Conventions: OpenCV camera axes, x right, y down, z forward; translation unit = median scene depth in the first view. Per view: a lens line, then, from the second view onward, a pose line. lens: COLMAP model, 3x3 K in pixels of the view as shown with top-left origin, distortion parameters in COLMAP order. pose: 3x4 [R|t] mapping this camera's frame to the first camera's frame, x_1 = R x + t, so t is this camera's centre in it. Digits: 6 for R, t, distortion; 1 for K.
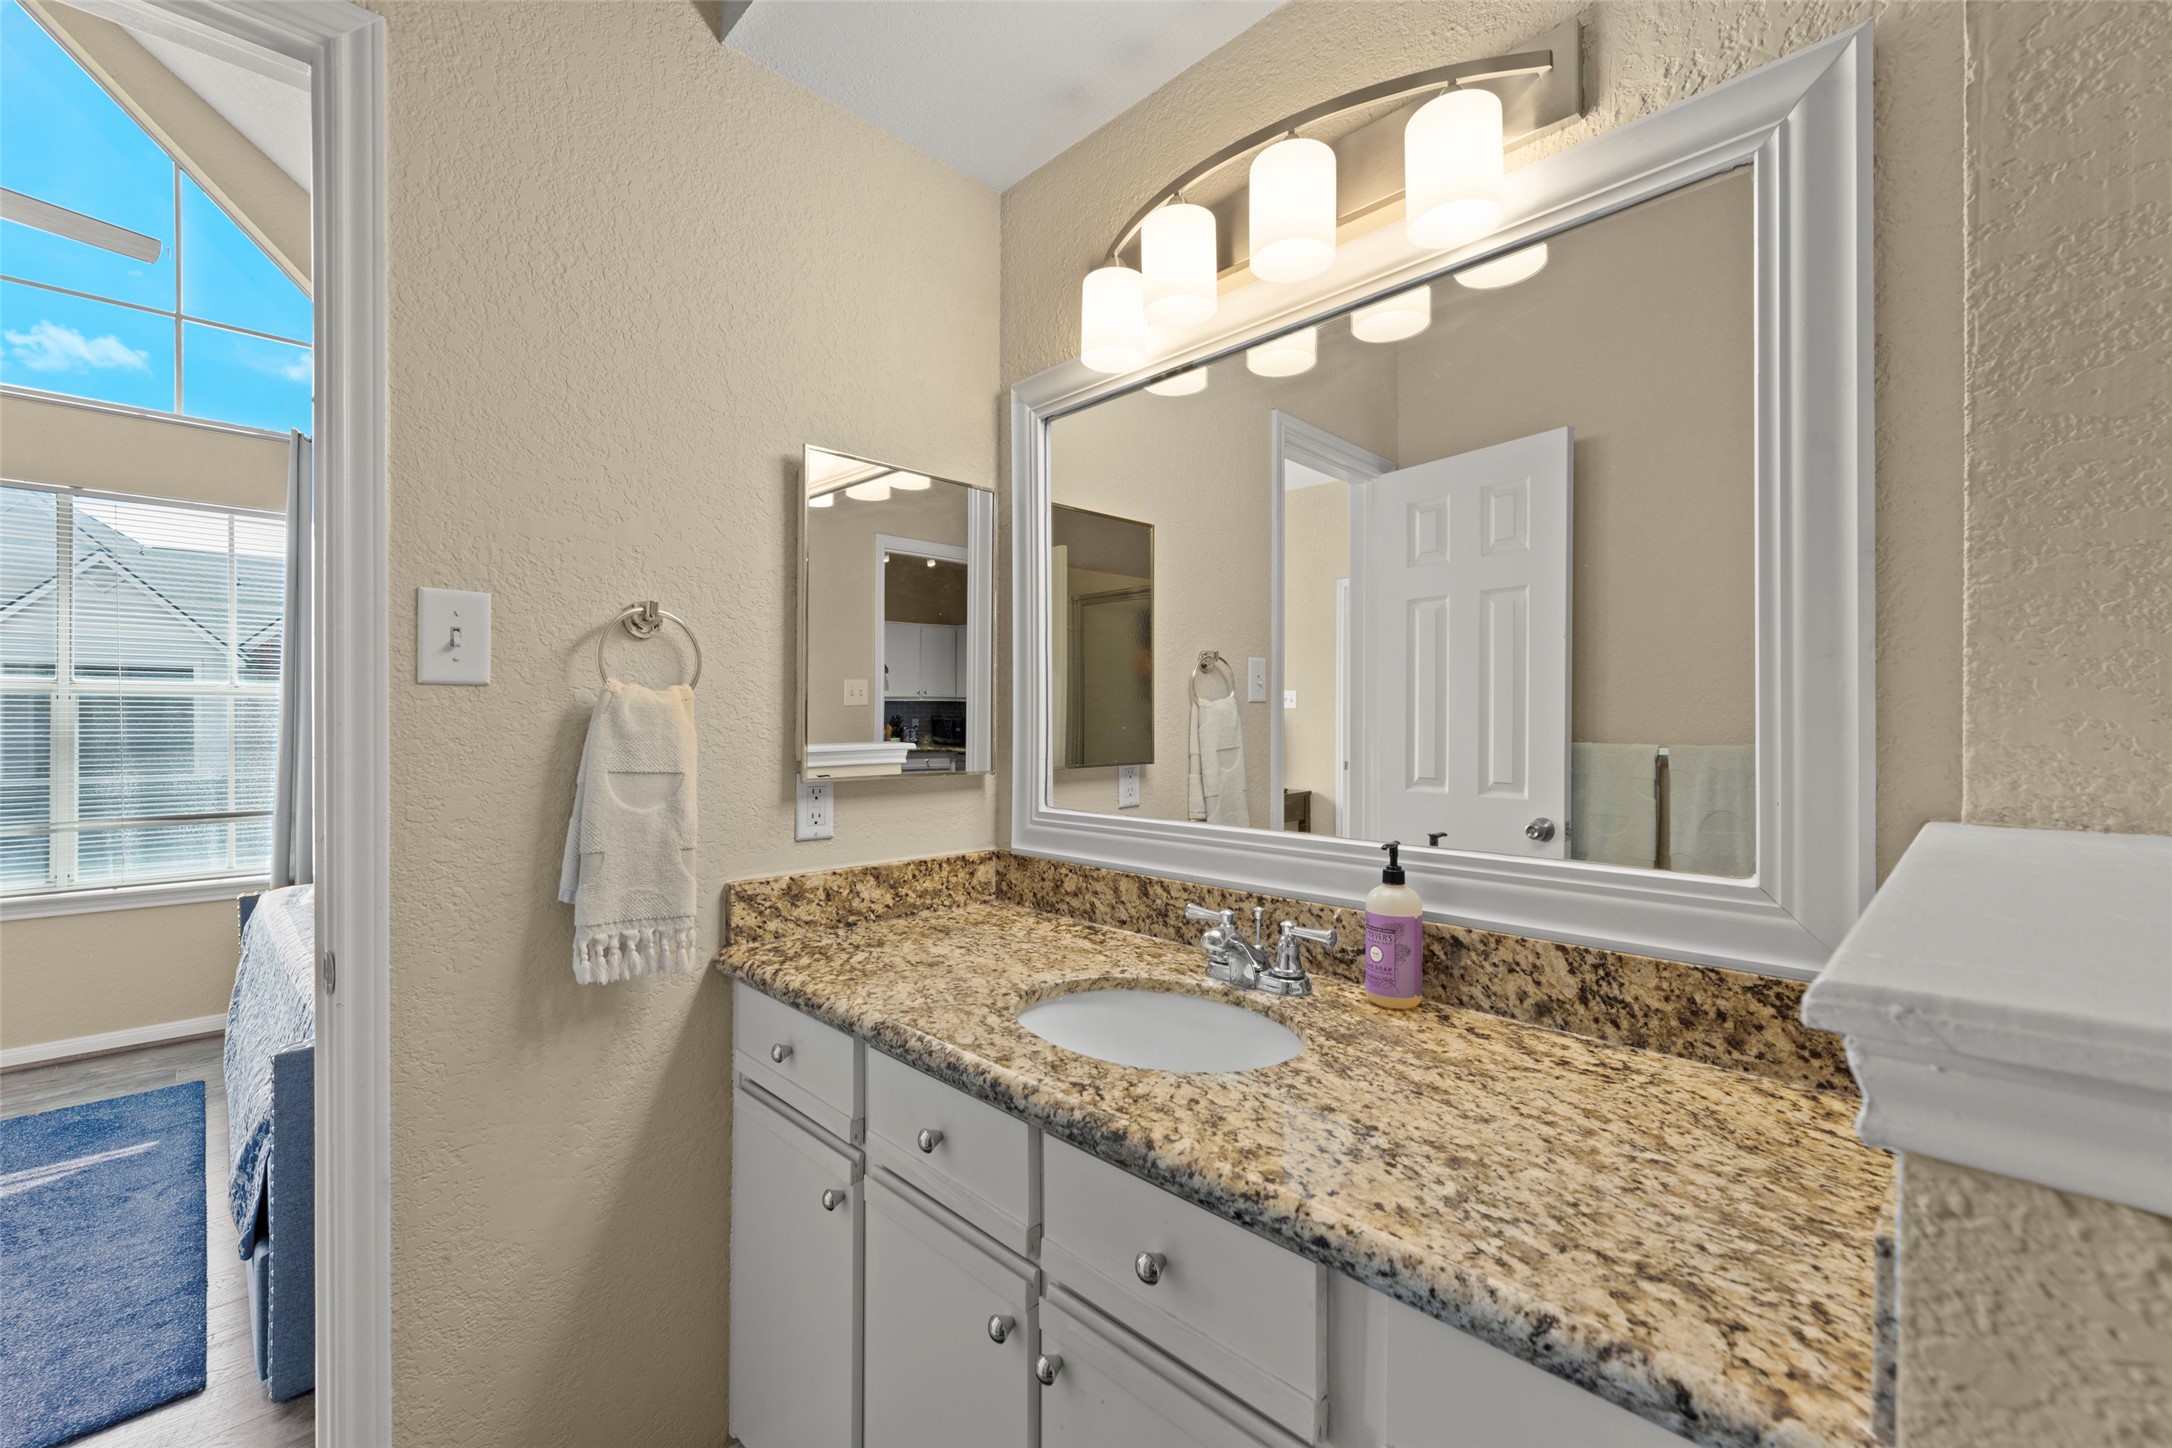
lens RADIAL K [[889.4, 0, 1080.1], [0, 889.4, 731.8], [0, 0, 1]] dist [0.000525, 0.000282]
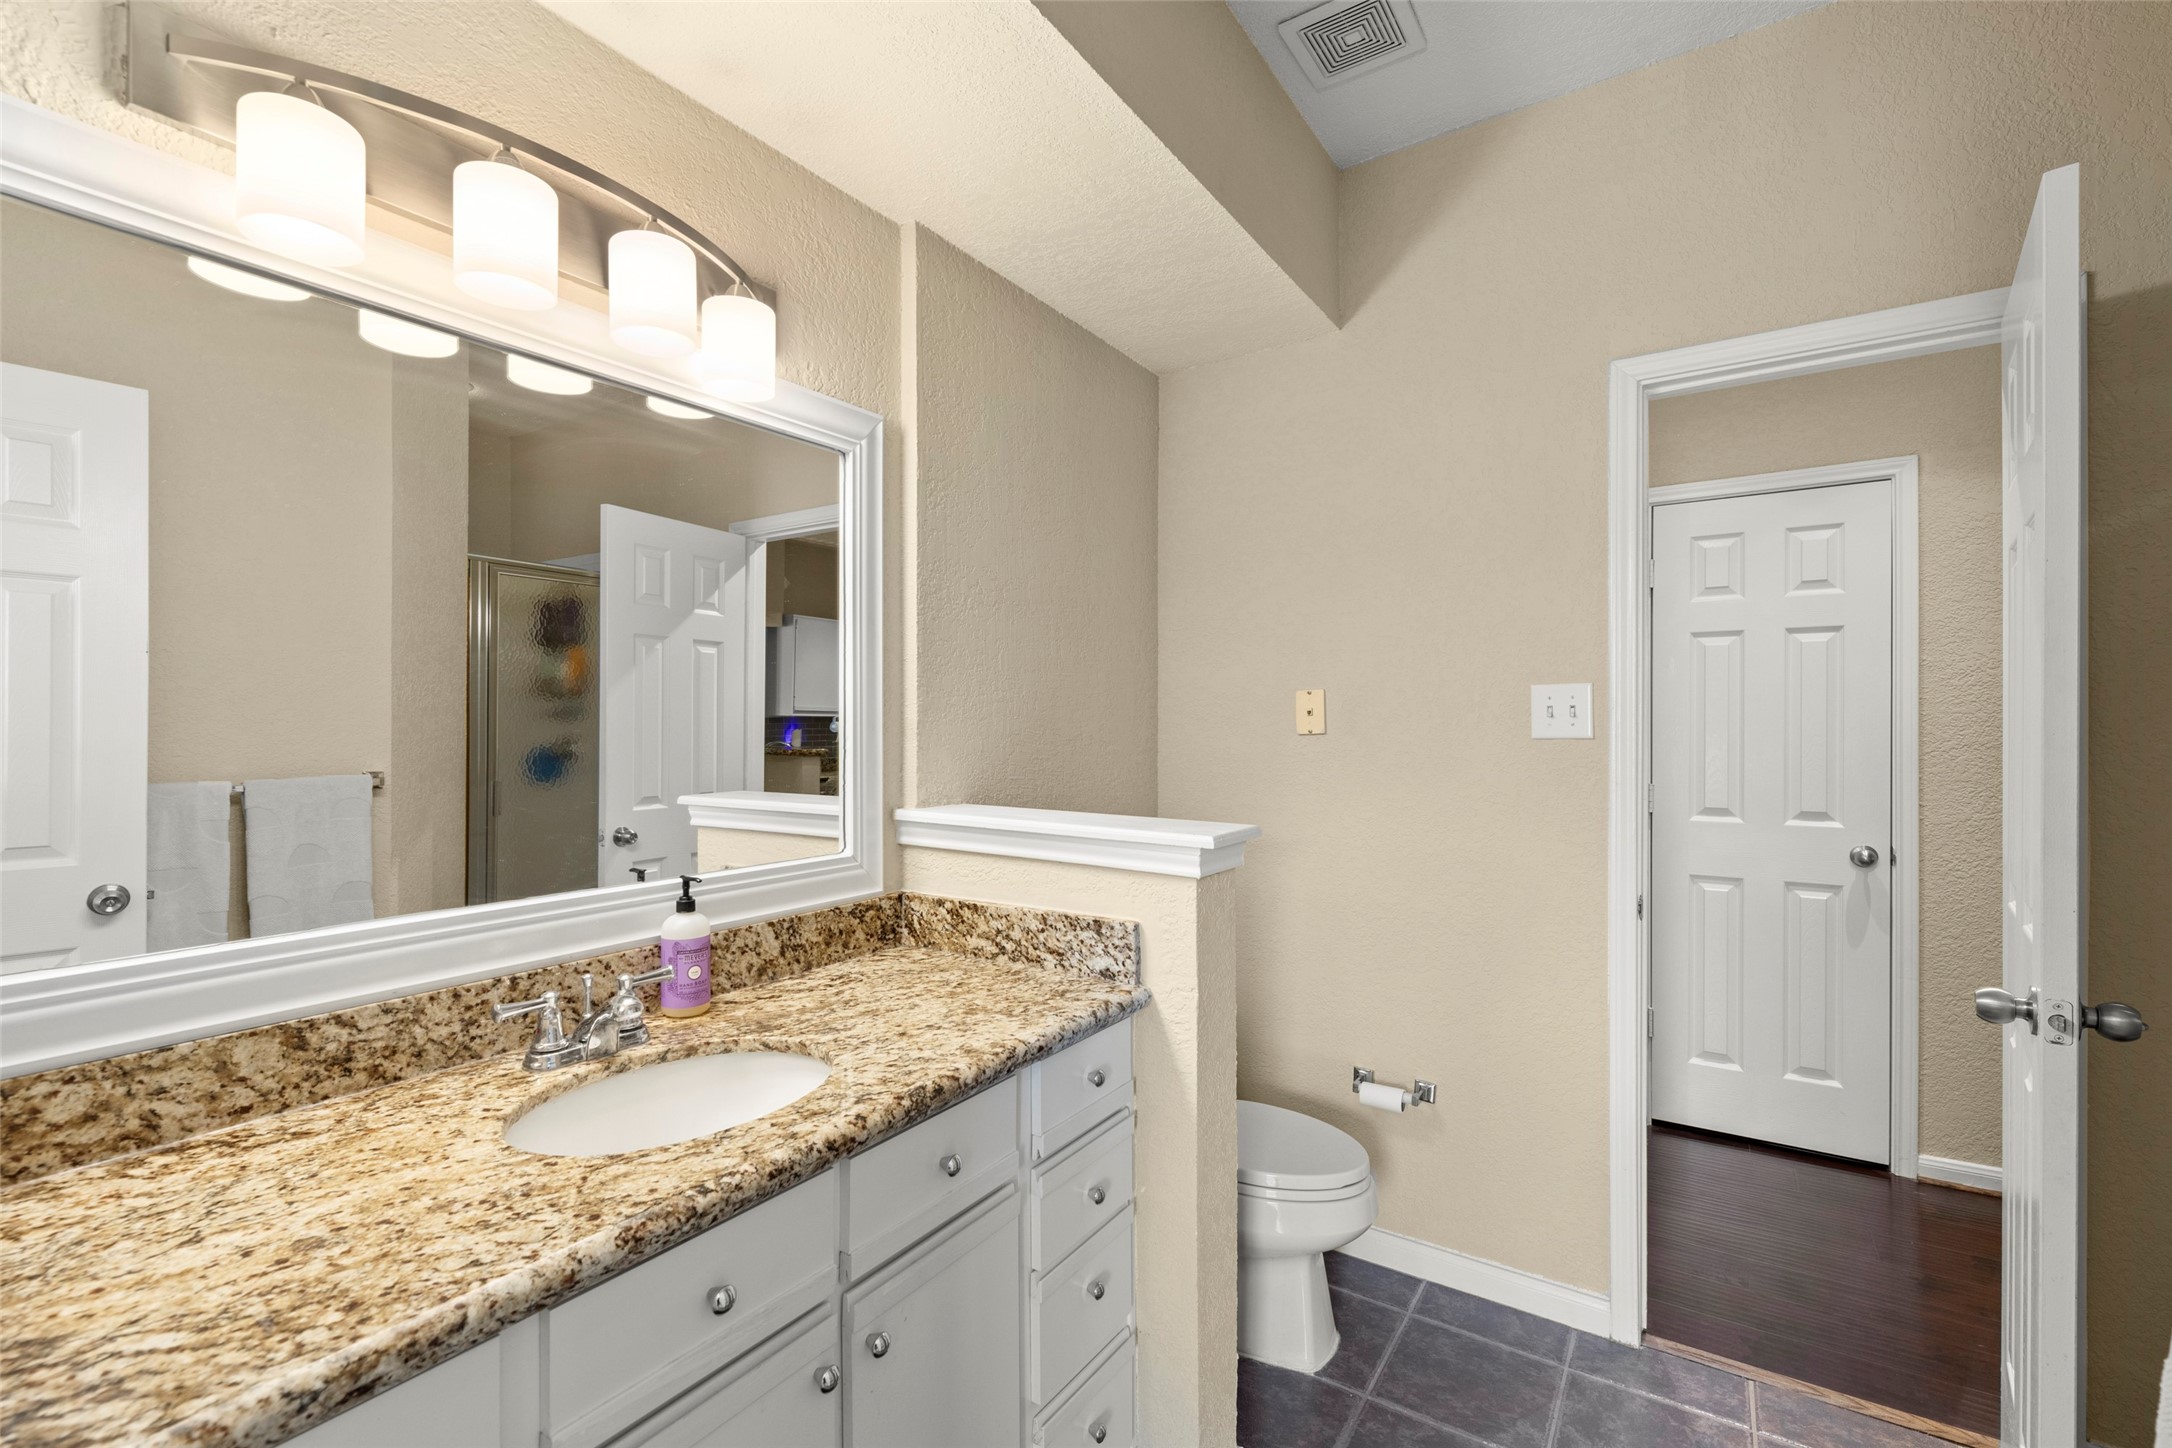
lens RADIAL K [[933.6, 0, 1084.0], [0, 933.6, 707.5], [0, 0, 1]] dist [-0.002220, -0.000362]
pose [[-0.206469, 0.020570, 0.978237, -1.092787], [0.011184, 0.999763, -0.018662, -0.079199], [-0.978389, 0.007088, -0.206650, 0.828965]]
